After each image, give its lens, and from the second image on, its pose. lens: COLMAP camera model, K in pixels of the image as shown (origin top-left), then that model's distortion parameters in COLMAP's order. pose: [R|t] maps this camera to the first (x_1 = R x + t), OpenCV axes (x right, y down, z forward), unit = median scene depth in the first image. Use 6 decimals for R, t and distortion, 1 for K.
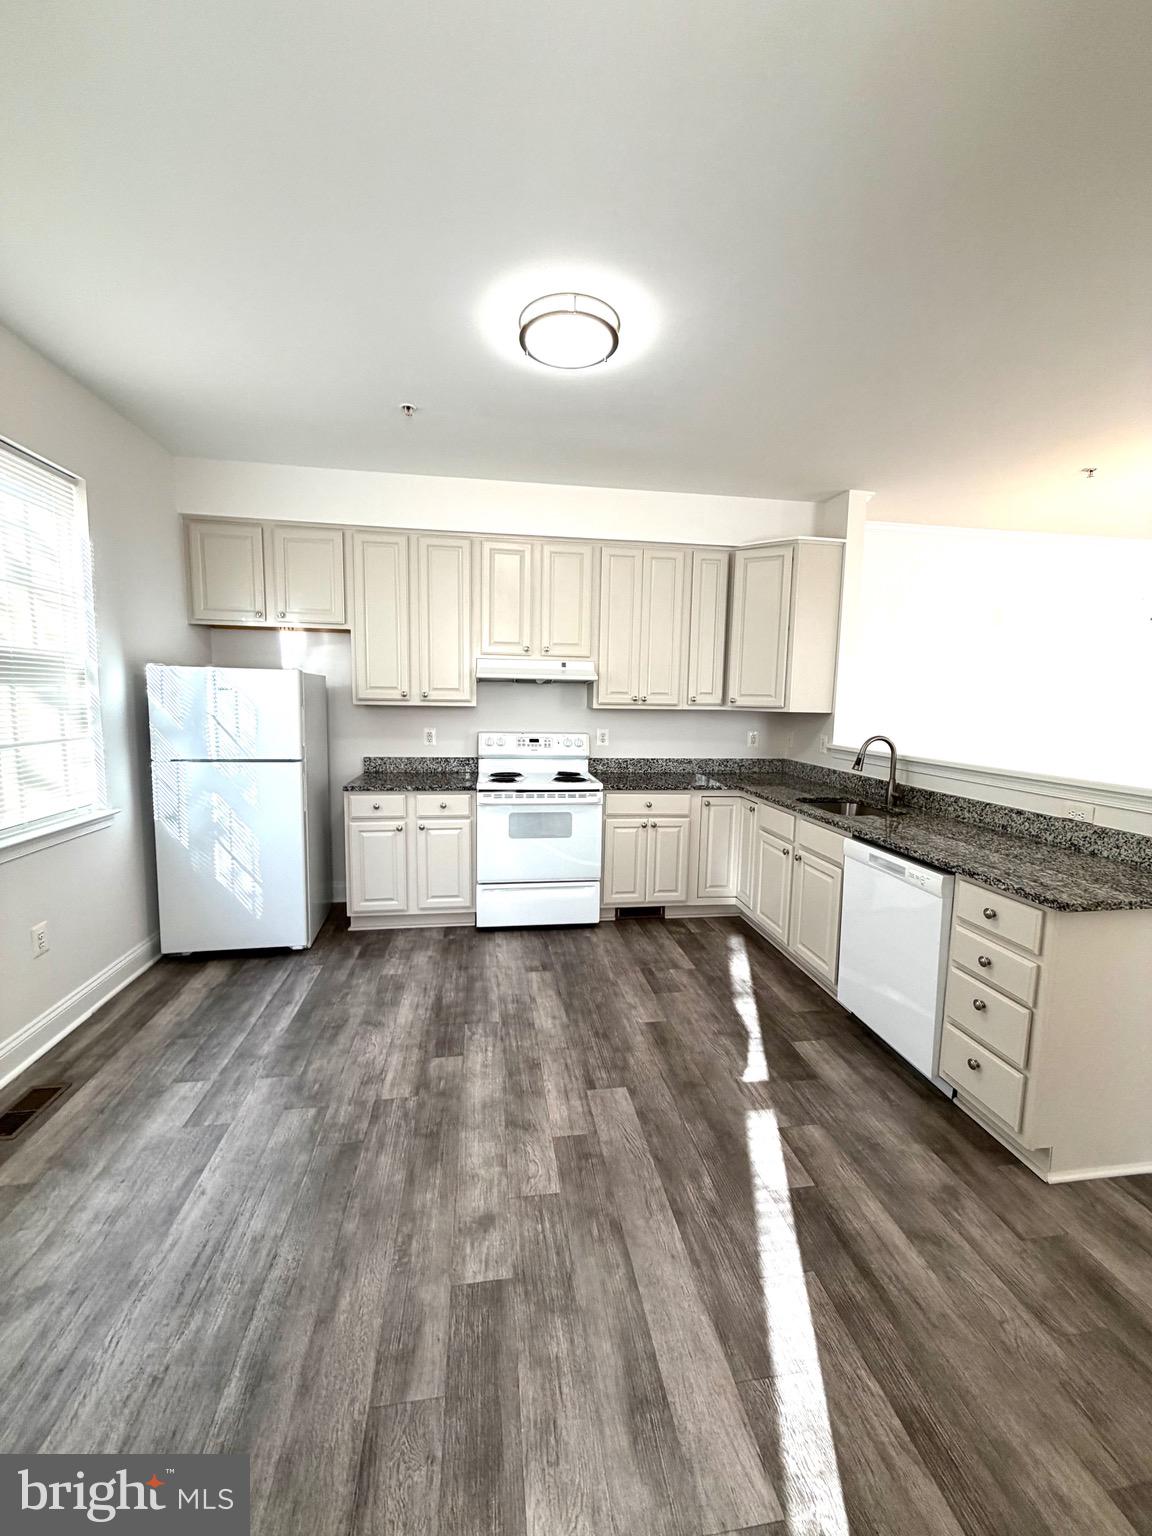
lens RADIAL K [[609.7, 0, 577.0], [0, 609.7, 766.6], [0, 0, 1]] dist [-0.001164, -0.000068]
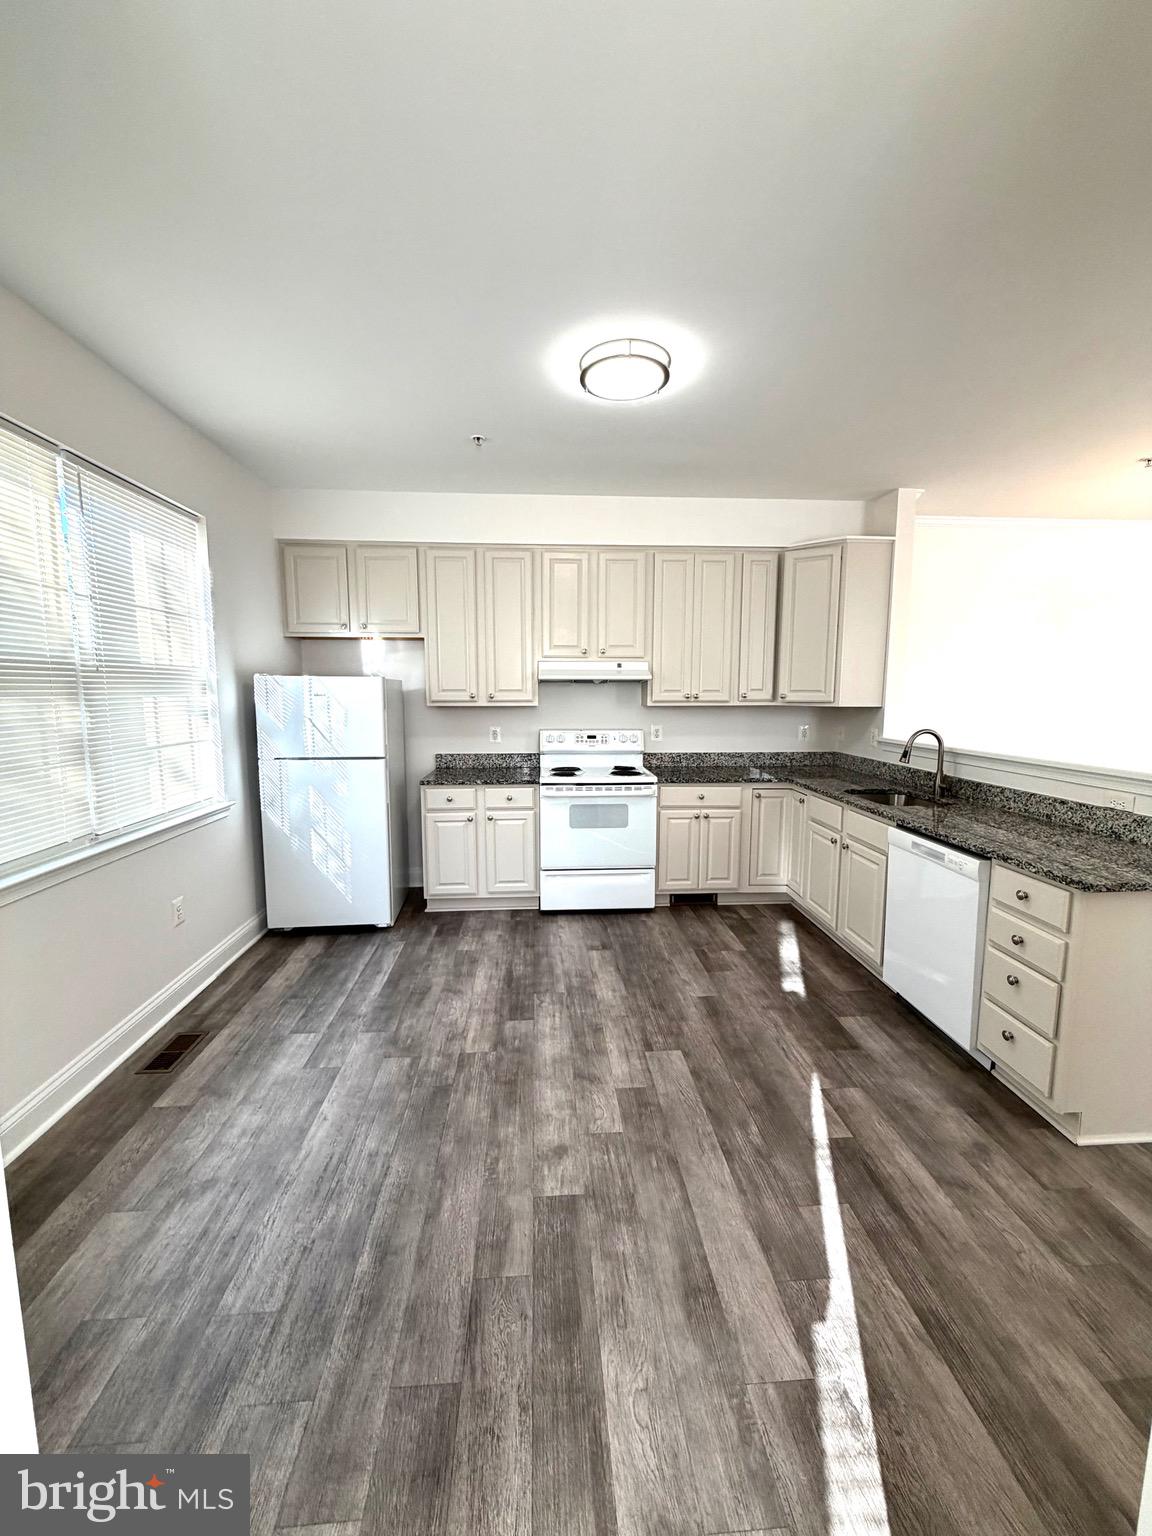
lens RADIAL K [[609.7, 0, 577.4], [0, 609.7, 766.7], [0, 0, 1]] dist [-0.001164, -0.000068]
pose [[0.996278, -0.007242, -0.085897, -0.007399], [0.008036, 0.999928, 0.008905, -0.000927], [0.085826, -0.009562, 0.996264, -0.111068]]
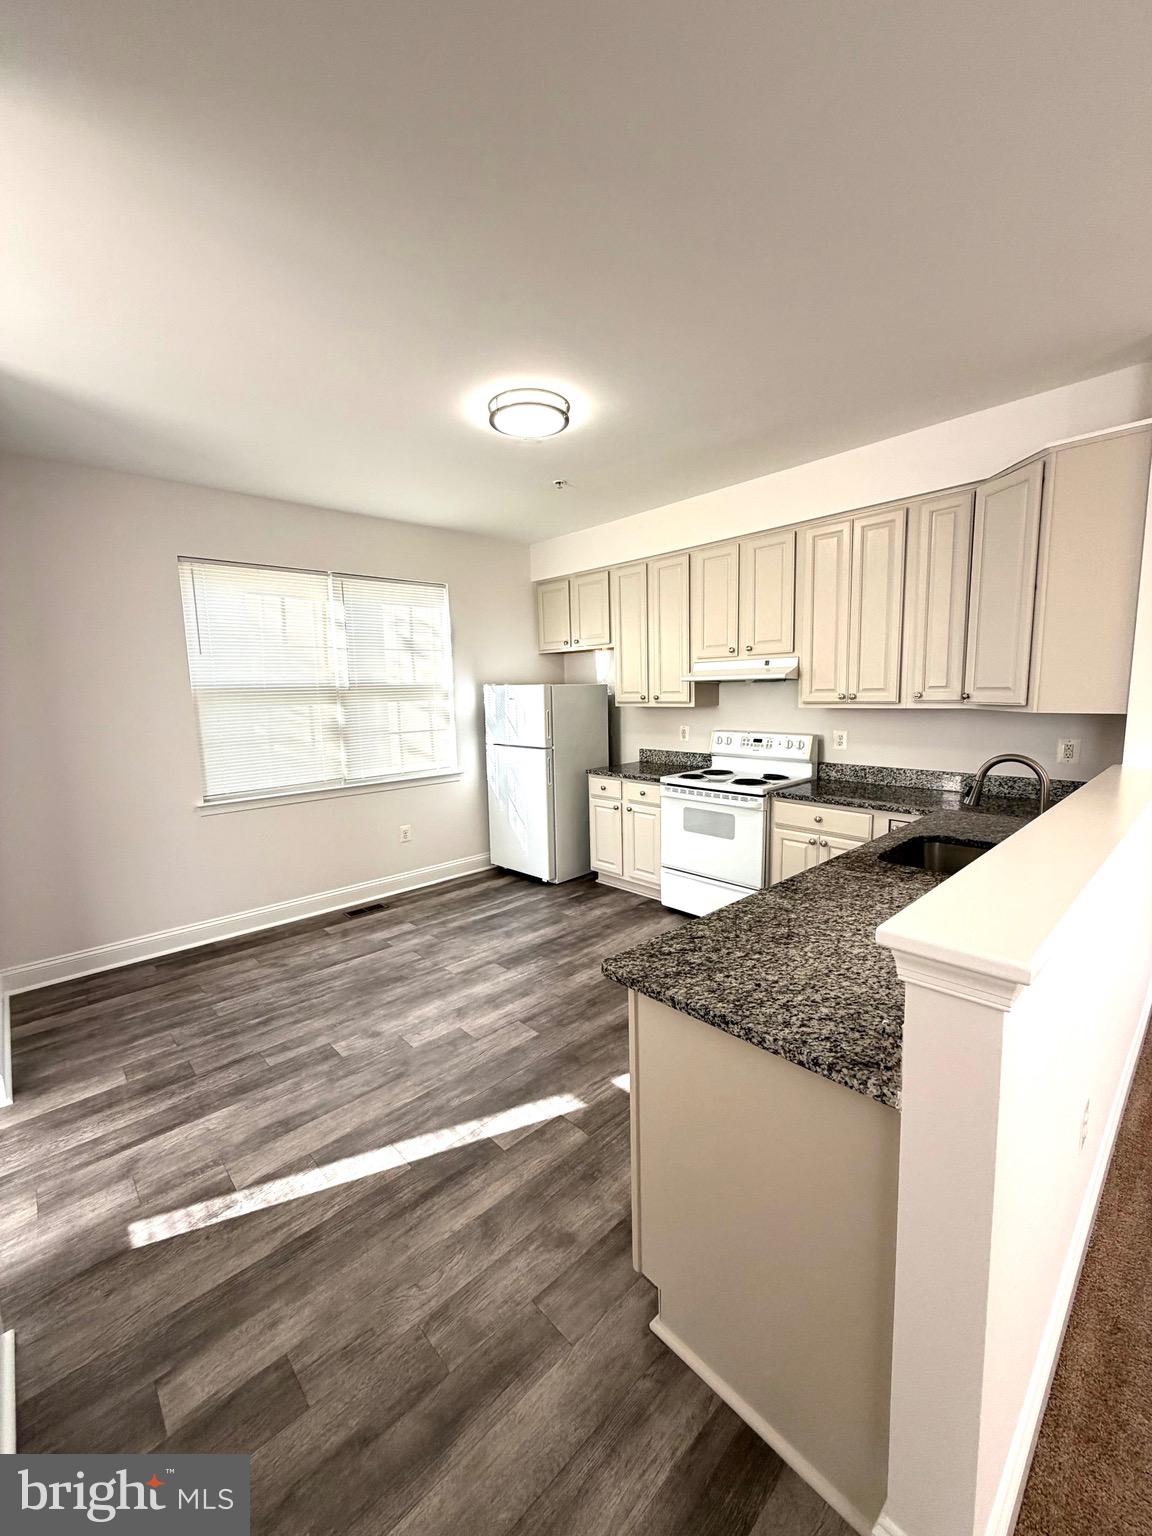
lens RADIAL K [[609.7, 0, 578.1], [0, 609.7, 765.3], [0, 0, 1]] dist [-0.001164, -0.000068]
pose [[0.565853, 0.071492, -0.821401, 1.029819], [-0.058937, 0.997192, 0.046191, -0.055632], [0.822397, 0.022274, 0.568478, 0.359494]]
